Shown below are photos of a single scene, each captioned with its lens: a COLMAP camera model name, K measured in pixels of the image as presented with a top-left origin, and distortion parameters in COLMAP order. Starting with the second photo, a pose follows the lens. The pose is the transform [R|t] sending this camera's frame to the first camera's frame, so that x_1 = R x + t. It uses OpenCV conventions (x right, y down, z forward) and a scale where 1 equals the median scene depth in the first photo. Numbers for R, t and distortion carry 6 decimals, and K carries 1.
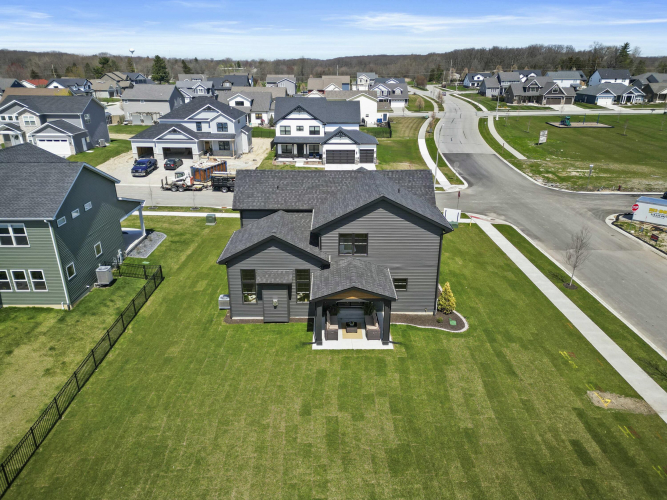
lens RADIAL K [[458.9, 0, 330.9], [0, 458.9, 238.9], [0, 0, 1]] dist [0.074333, -0.073011]
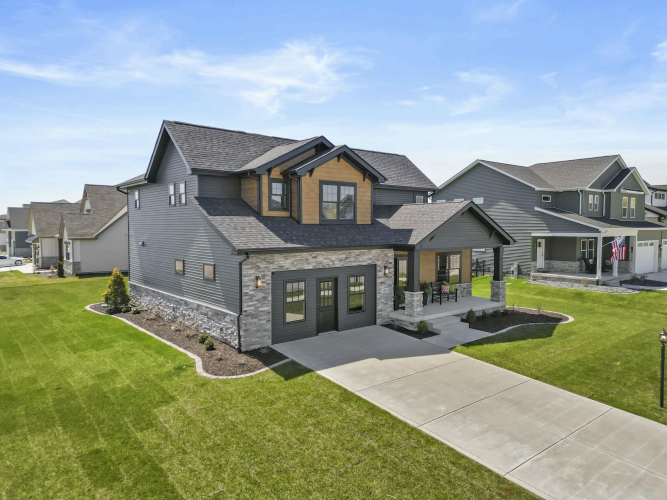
lens RADIAL K [[458.9, 0, 330.9], [0, 458.9, 238.9], [0, 0, 1]] dist [0.074333, -0.073011]
pose [[-0.772615, 0.016840, -0.634651, 0.503709], [-0.223497, 0.928444, 0.296717, -0.273803], [0.594235, 0.371091, -0.713566, 1.886607]]
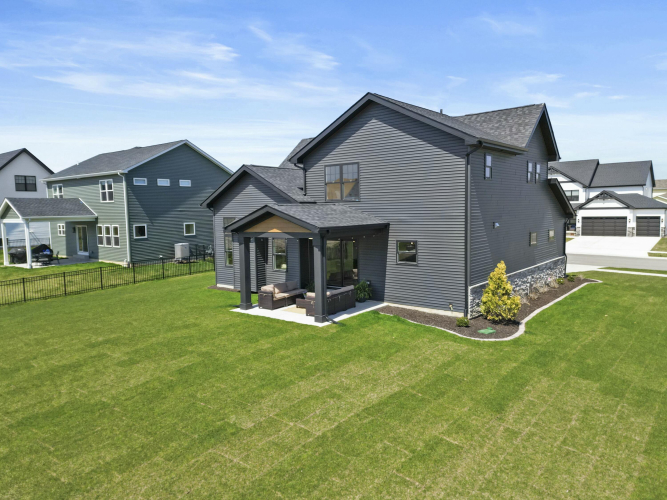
lens RADIAL K [[478.0, 0, 335.2], [0, 478.0, 250.3], [0, 0, 1]] dist [0.030964, -0.001989]
pose [[0.774897, 0.040515, -0.630787, 0.489008], [-0.202959, 0.961048, -0.187600, 0.241903], [0.598617, 0.273394, 0.752937, 0.519329]]
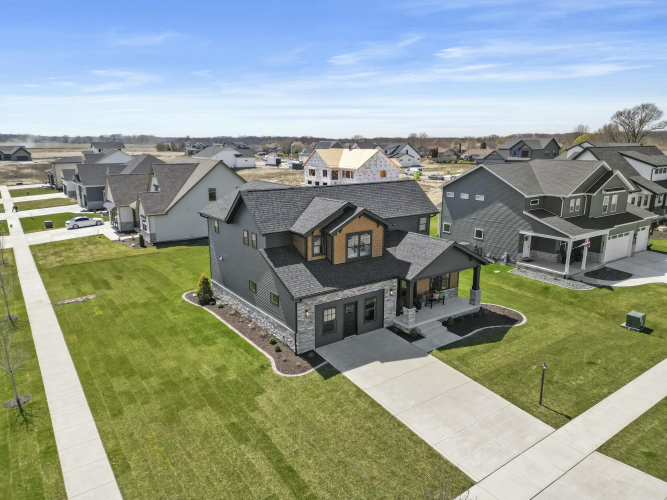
lens RADIAL K [[458.9, 0, 330.9], [0, 458.9, 238.9], [0, 0, 1]] dist [0.074333, -0.073011]
pose [[-0.812671, 0.119626, -0.570312, 0.668267], [-0.206427, 0.856135, 0.473730, -0.587765], [0.544935, 0.502715, -0.671062, 2.004725]]
